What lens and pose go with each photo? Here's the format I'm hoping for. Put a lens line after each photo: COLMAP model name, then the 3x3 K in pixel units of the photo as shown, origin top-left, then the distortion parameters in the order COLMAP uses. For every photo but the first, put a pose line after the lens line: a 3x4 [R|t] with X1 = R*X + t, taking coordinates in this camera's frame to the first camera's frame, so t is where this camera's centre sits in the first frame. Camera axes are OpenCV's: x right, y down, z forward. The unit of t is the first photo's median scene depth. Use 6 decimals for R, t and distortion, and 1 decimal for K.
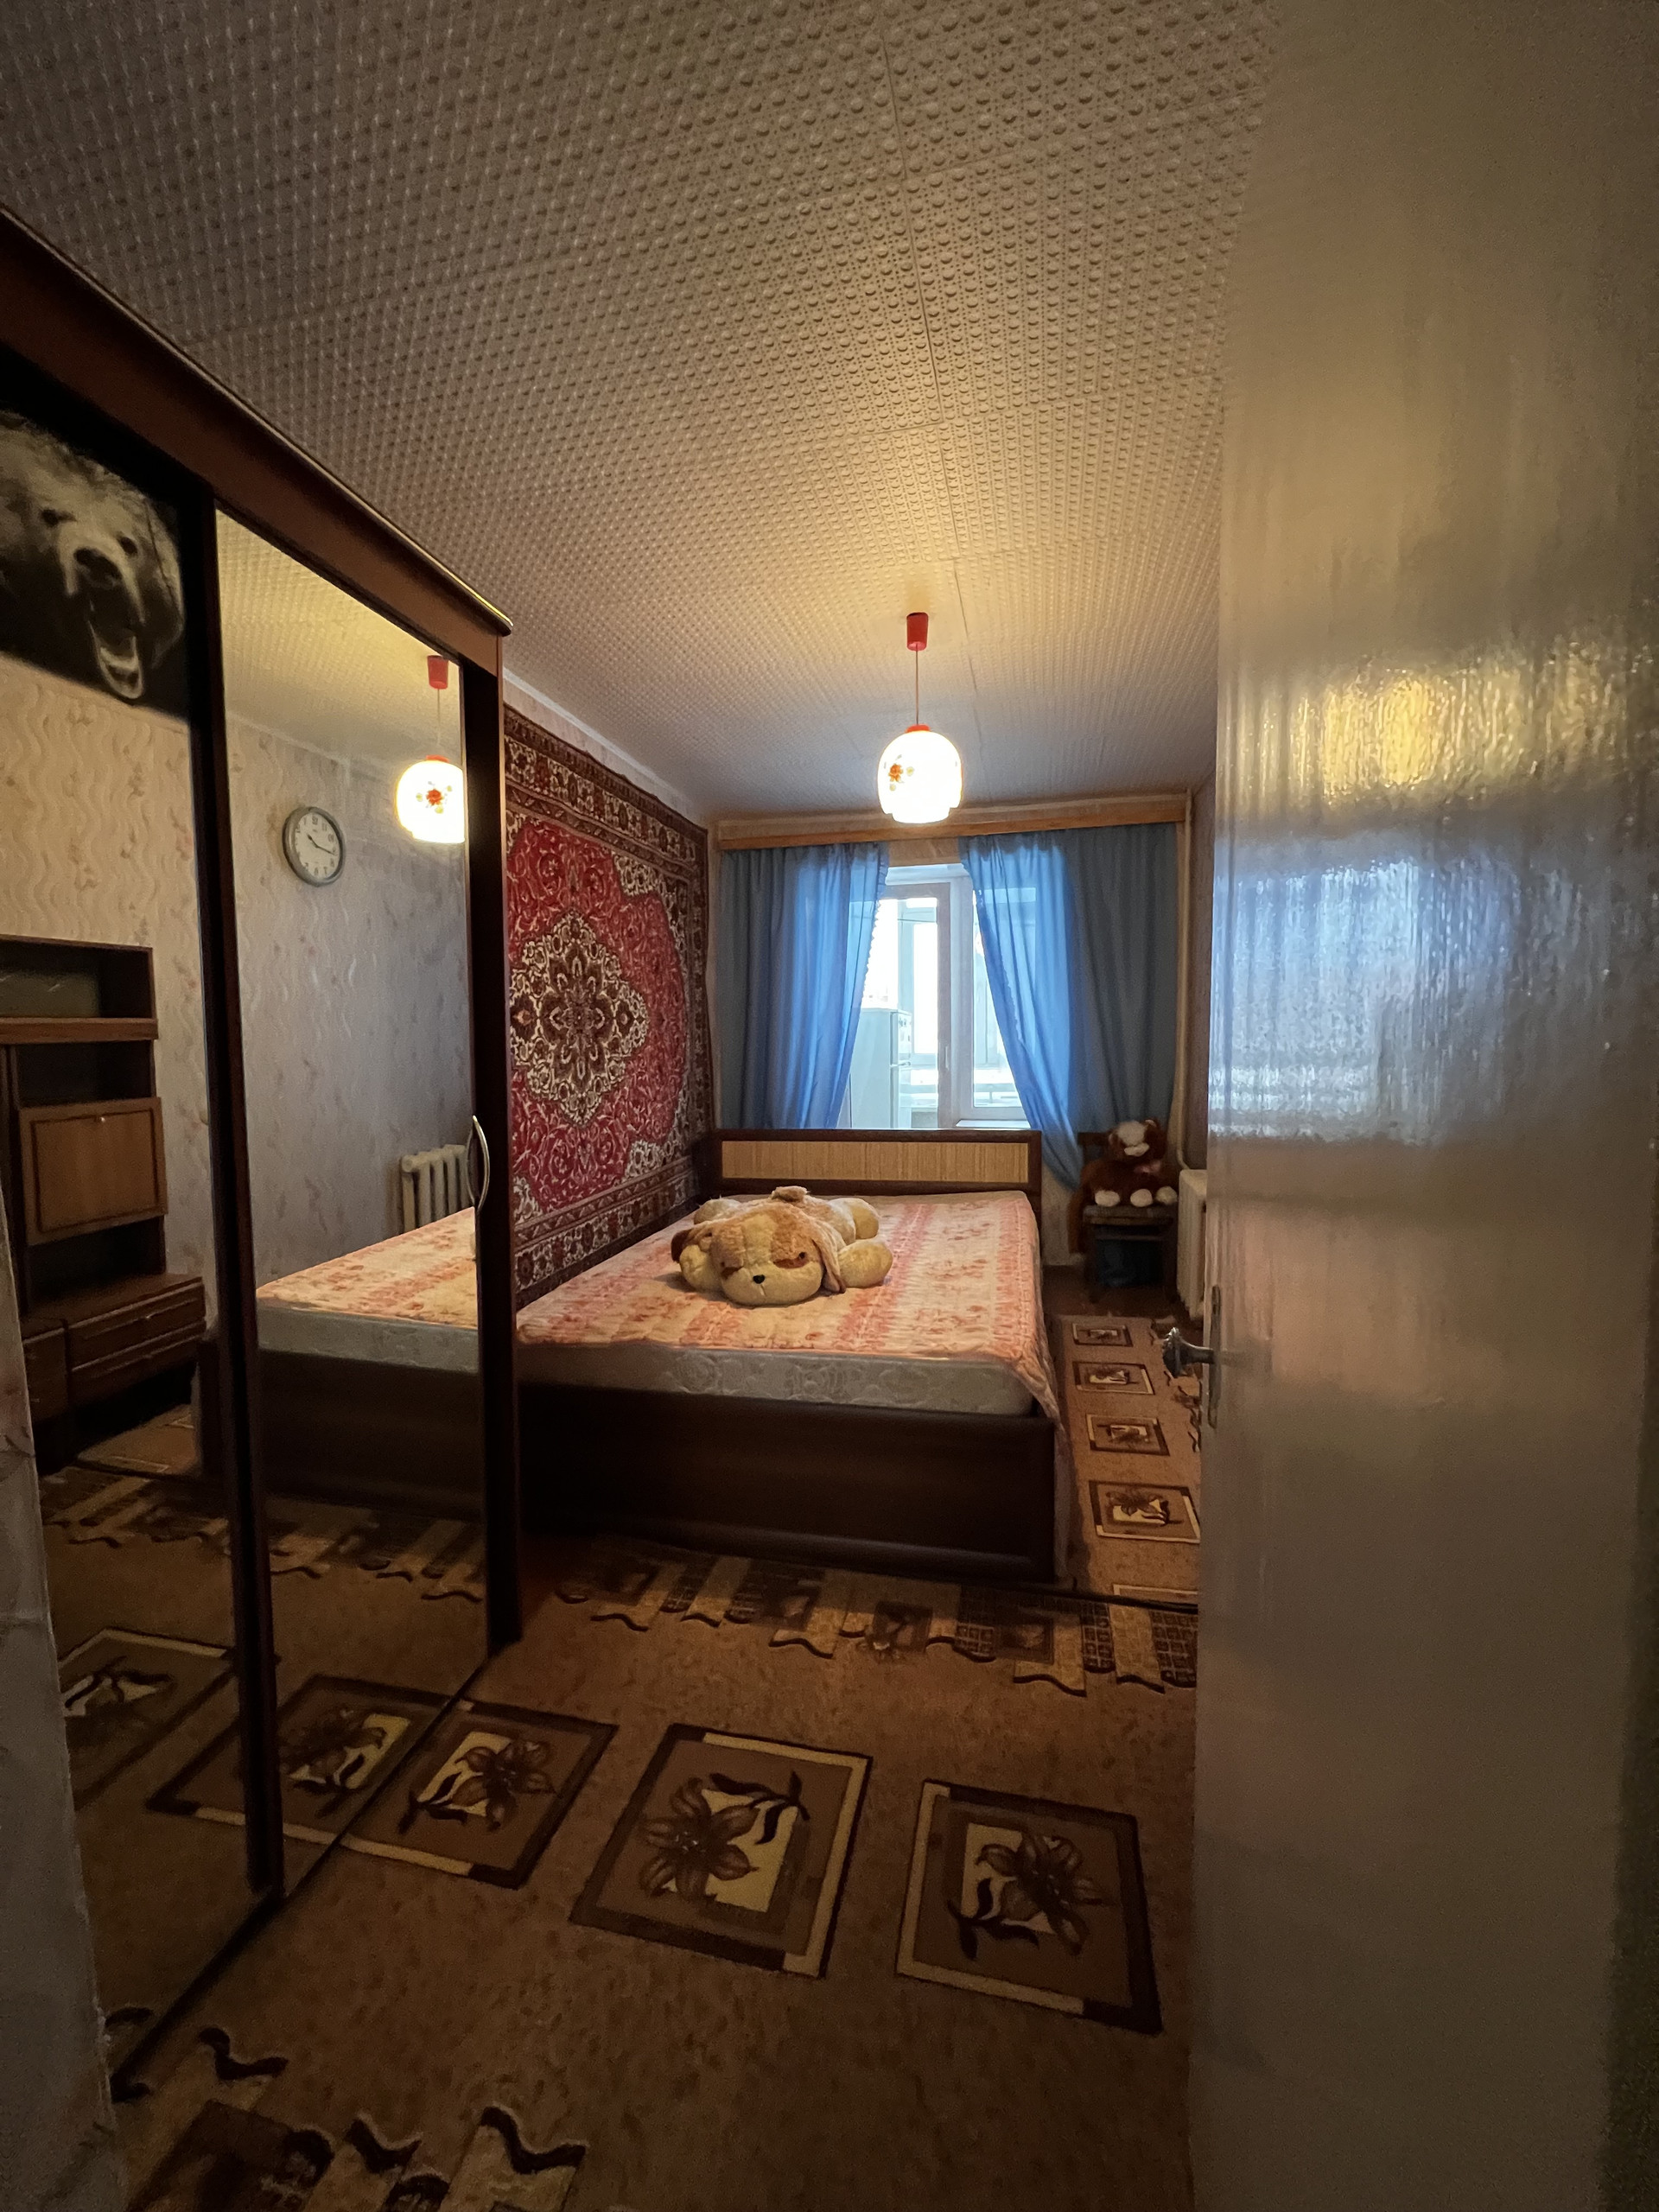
lens RADIAL K [[870.7, 0, 838.5], [0, 870.7, 1106.0], [0, 0, 1]] dist [-0.002636, 0.000432]
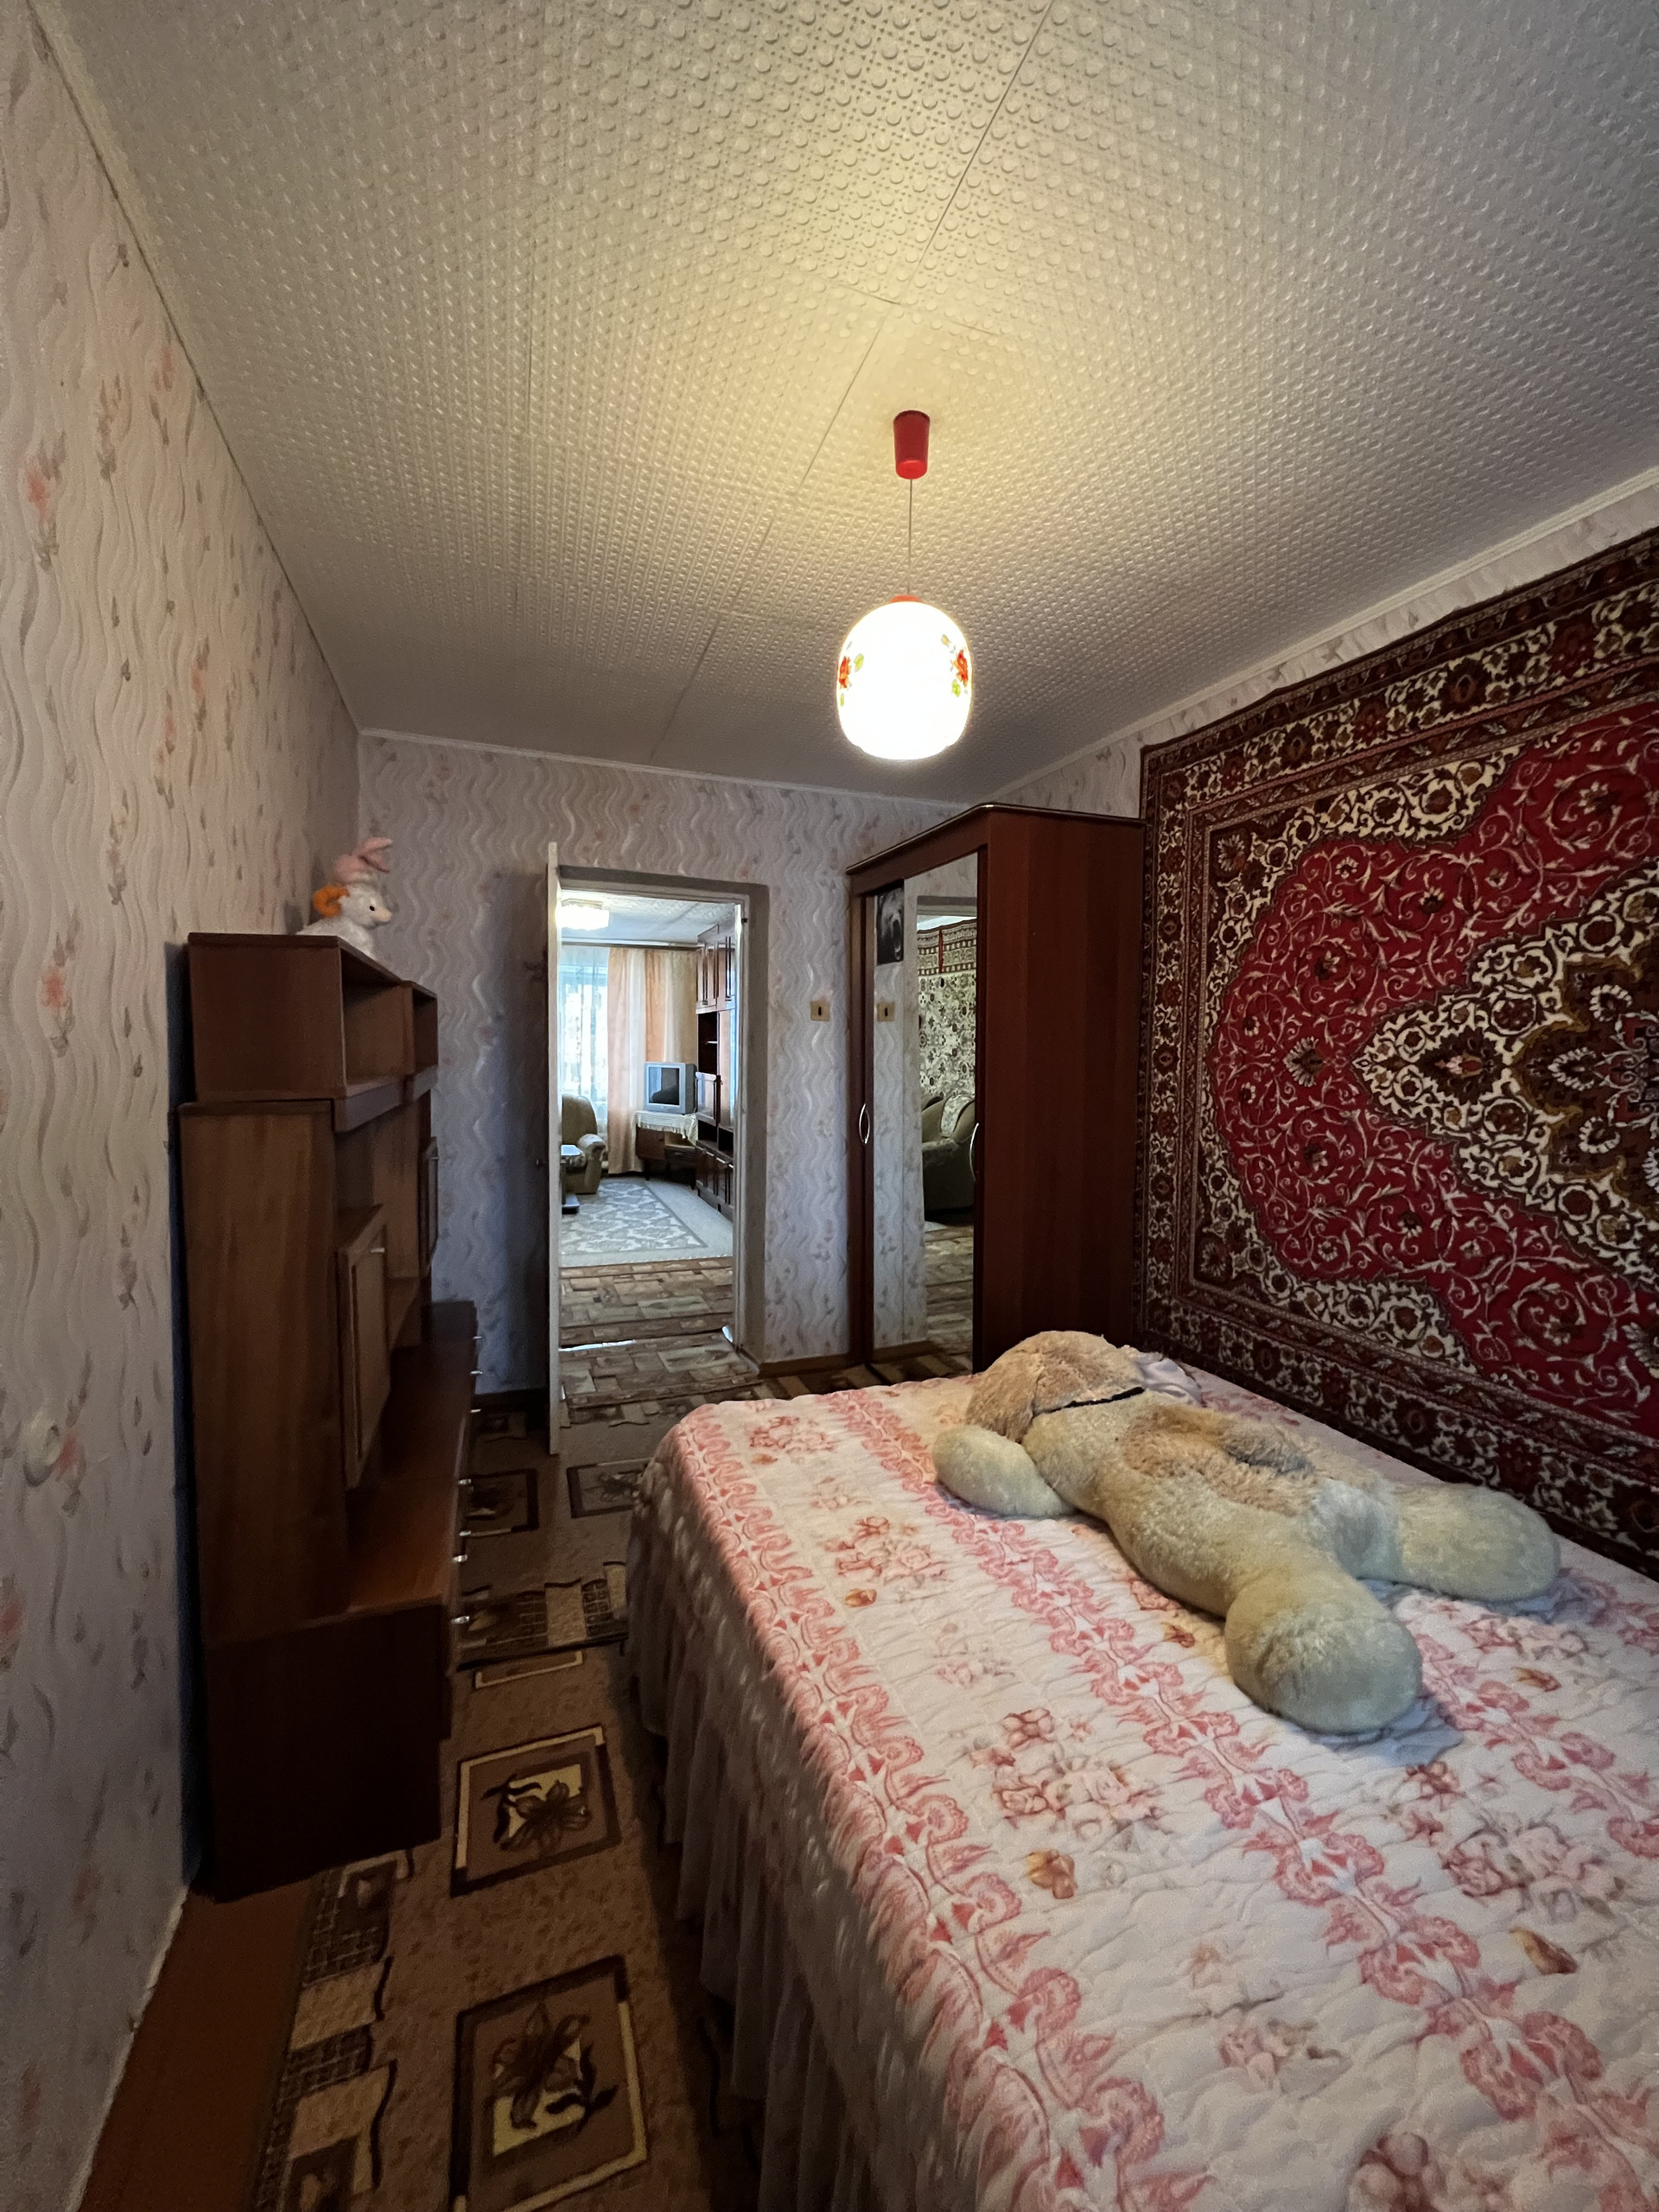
lens RADIAL K [[870.7, 0, 824.3], [0, 870.7, 1098.8], [0, 0, 1]] dist [-0.002636, 0.000432]
pose [[-0.843233, 0.034049, -0.536469, 0.396382], [-0.049158, 0.988926, 0.140033, -0.141421], [0.535296, 0.144452, -0.832221, 1.257763]]
